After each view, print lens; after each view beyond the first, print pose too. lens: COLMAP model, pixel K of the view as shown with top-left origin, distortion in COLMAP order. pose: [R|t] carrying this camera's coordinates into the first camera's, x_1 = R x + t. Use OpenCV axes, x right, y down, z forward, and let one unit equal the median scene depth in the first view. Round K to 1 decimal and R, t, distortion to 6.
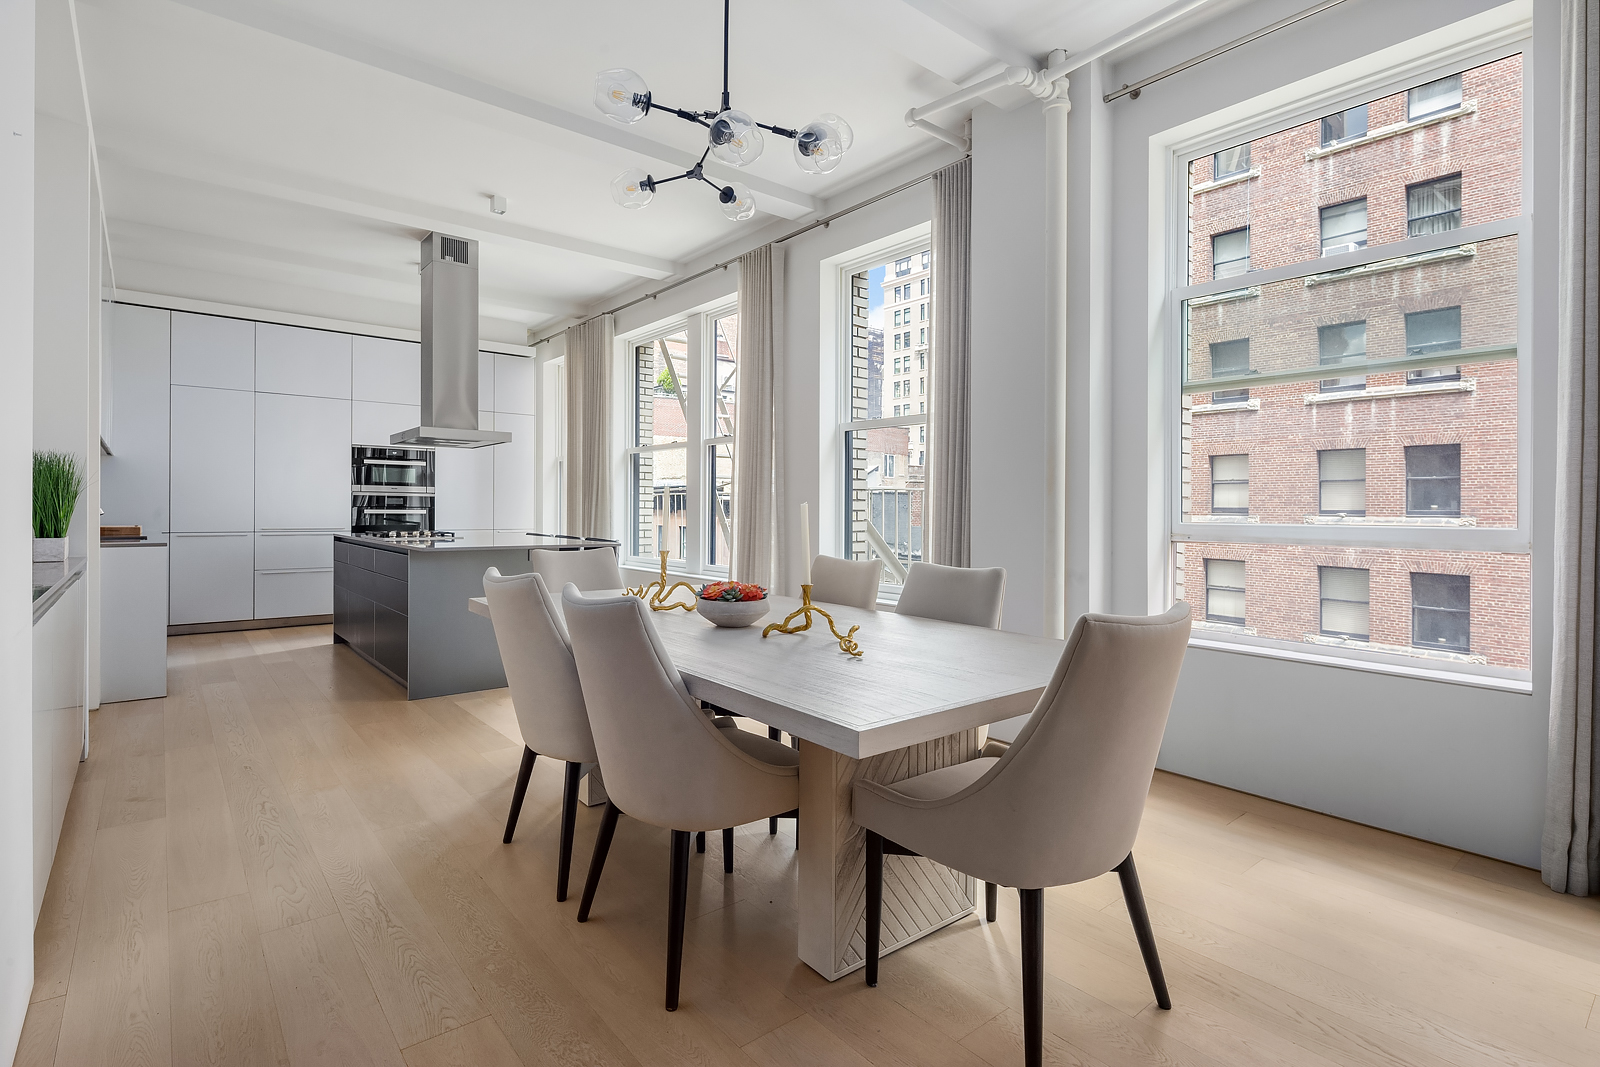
lens RADIAL K [[747.3, 0, 801.1], [0, 747.3, 509.8], [0, 0, 1]] dist [-0.000295, -0.000078]
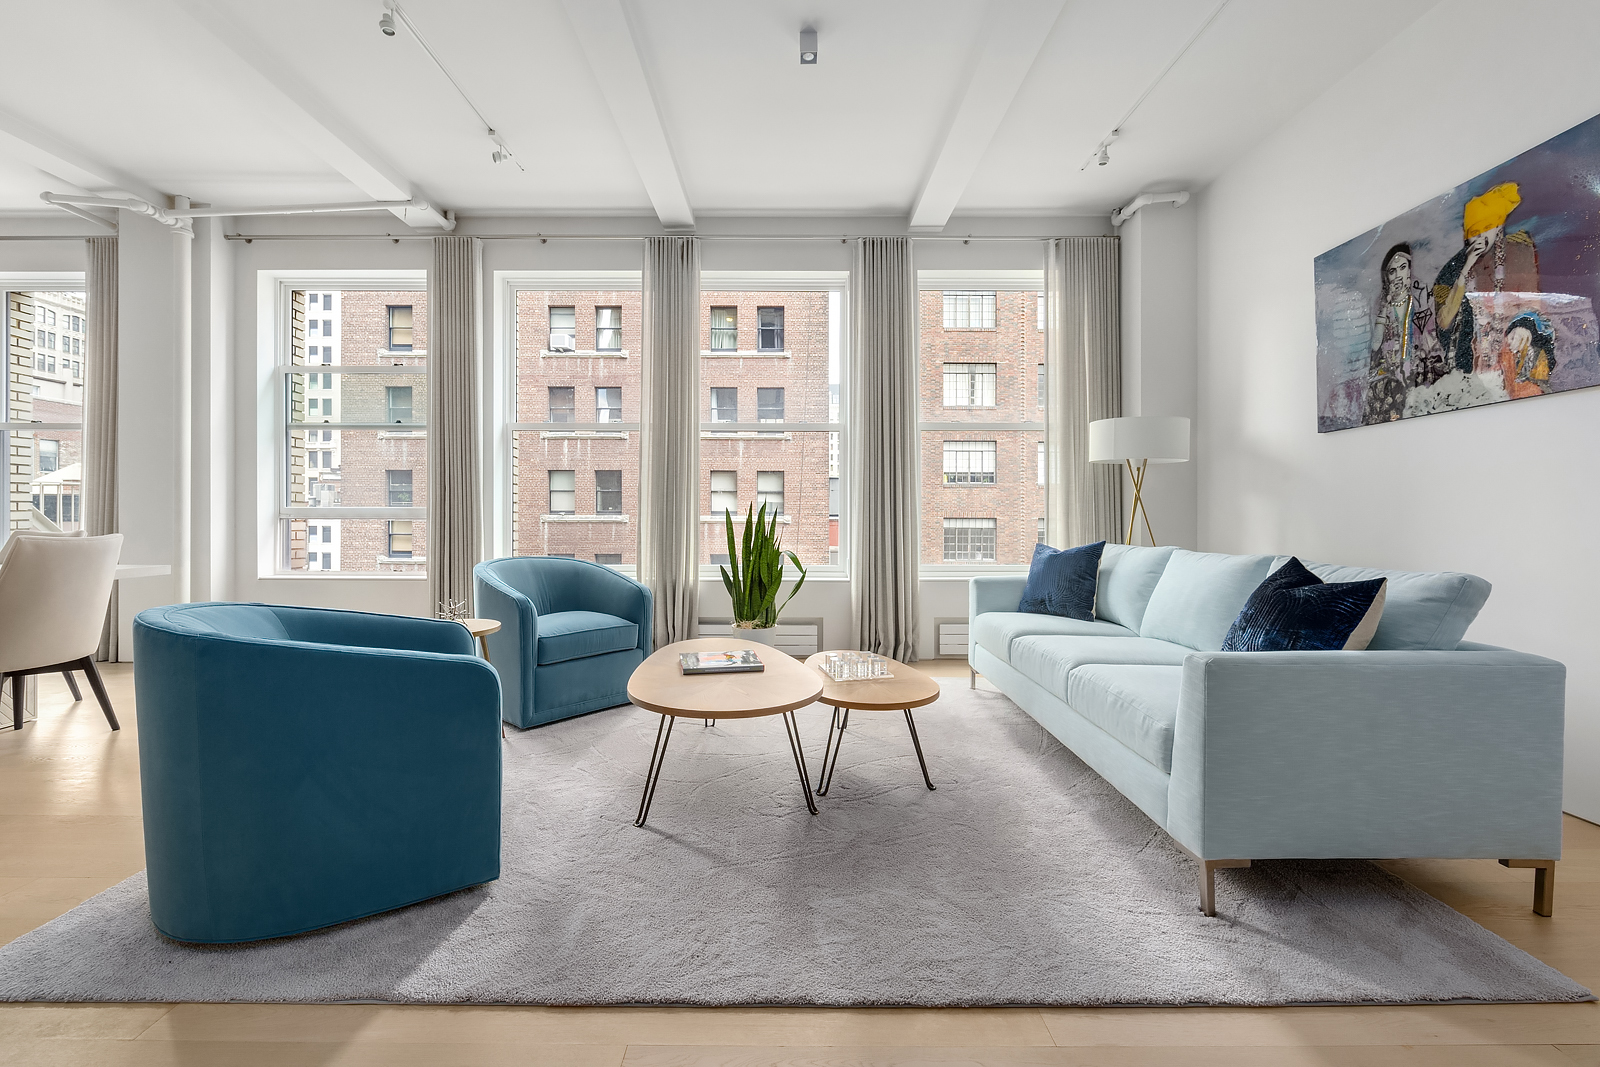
lens RADIAL K [[636.1, 0, 766.3], [0, 636.1, 507.6], [0, 0, 1]] dist [-0.000027, 0.000126]
pose [[0.656541, 0.005742, 0.754268, 0.066923], [0.001654, 0.999958, -0.009052, 0.014469], [-0.754288, 0.007190, 0.656504, -0.332367]]
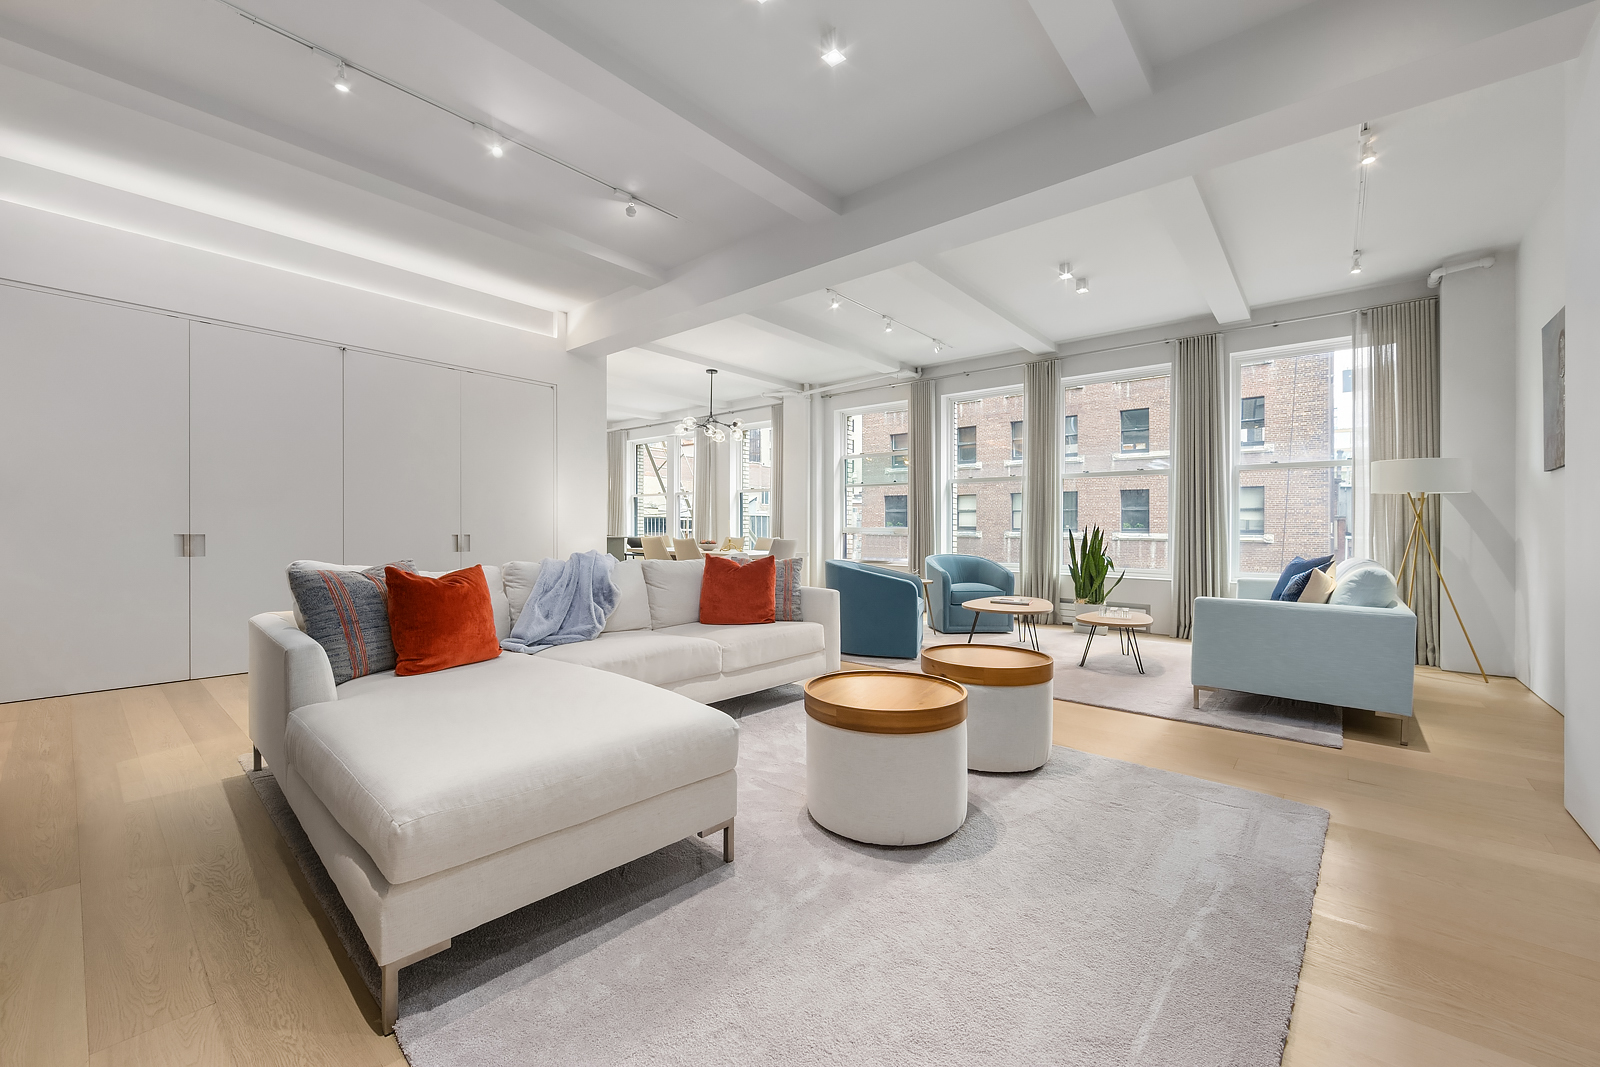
lens RADIAL K [[618.6, 0, 793.7], [0, 618.6, 527.2], [0, 0, 1]] dist [0.000788, 0.000093]
pose [[0.987236, 0.004221, 0.159209, -0.062339], [-0.003721, 0.999987, -0.003440, 0.011693], [-0.159222, 0.002803, 0.987239, -0.740144]]
